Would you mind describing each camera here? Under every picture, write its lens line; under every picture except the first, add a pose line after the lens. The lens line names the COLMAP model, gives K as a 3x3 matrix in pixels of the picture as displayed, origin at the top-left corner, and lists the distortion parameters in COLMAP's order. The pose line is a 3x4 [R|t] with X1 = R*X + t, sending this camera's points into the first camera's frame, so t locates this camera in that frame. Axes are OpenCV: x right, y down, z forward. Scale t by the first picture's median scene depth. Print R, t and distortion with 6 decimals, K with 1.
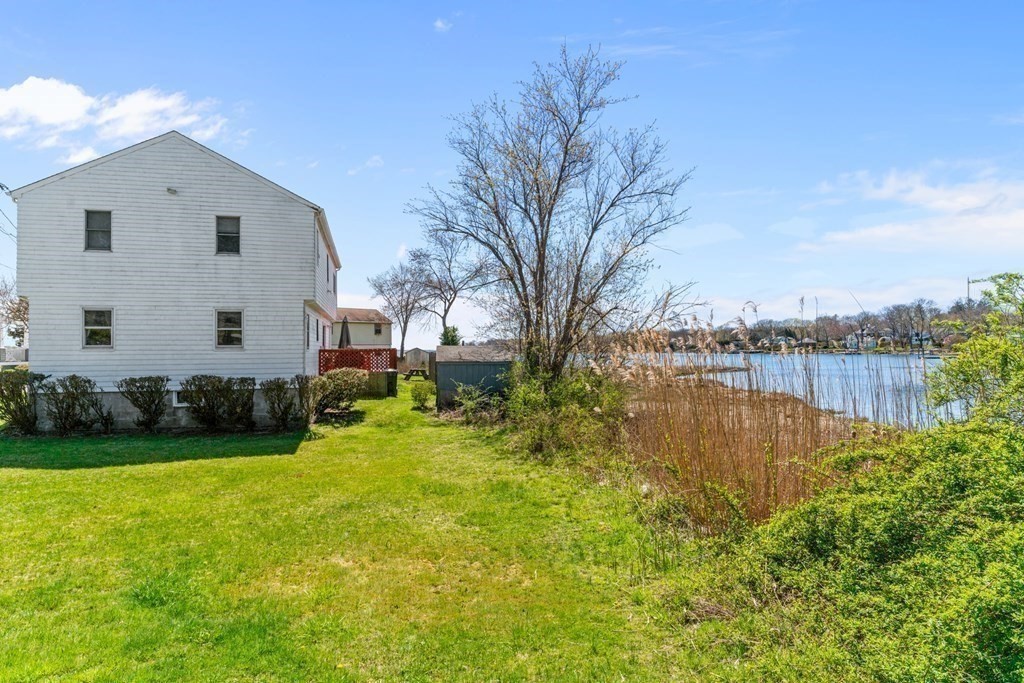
lens RADIAL K [[617.1, 0, 511.9], [0, 617.1, 350.1], [0, 0, 1]] dist [-0.009311, -0.001313]
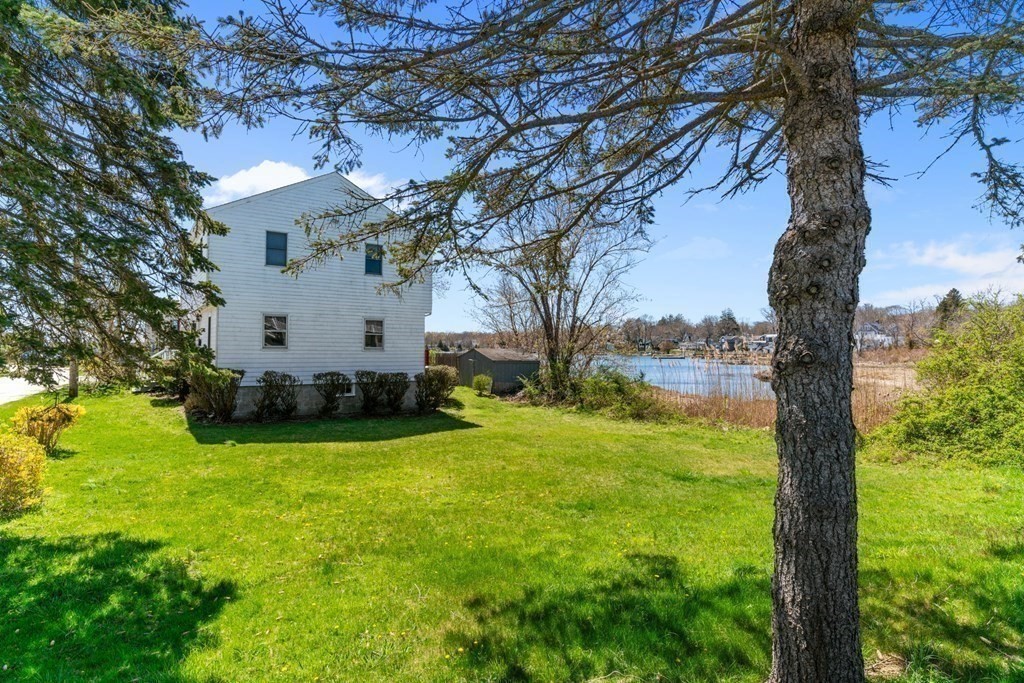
lens RADIAL K [[557.2, 0, 512.5], [0, 557.2, 342.4], [0, 0, 1]] dist [0.001090, 0.000043]
pose [[0.919973, 0.012874, 0.391770, -0.632563], [-0.007449, 0.999854, -0.015362, -0.001774], [-0.391910, 0.011214, 0.919935, -0.155325]]
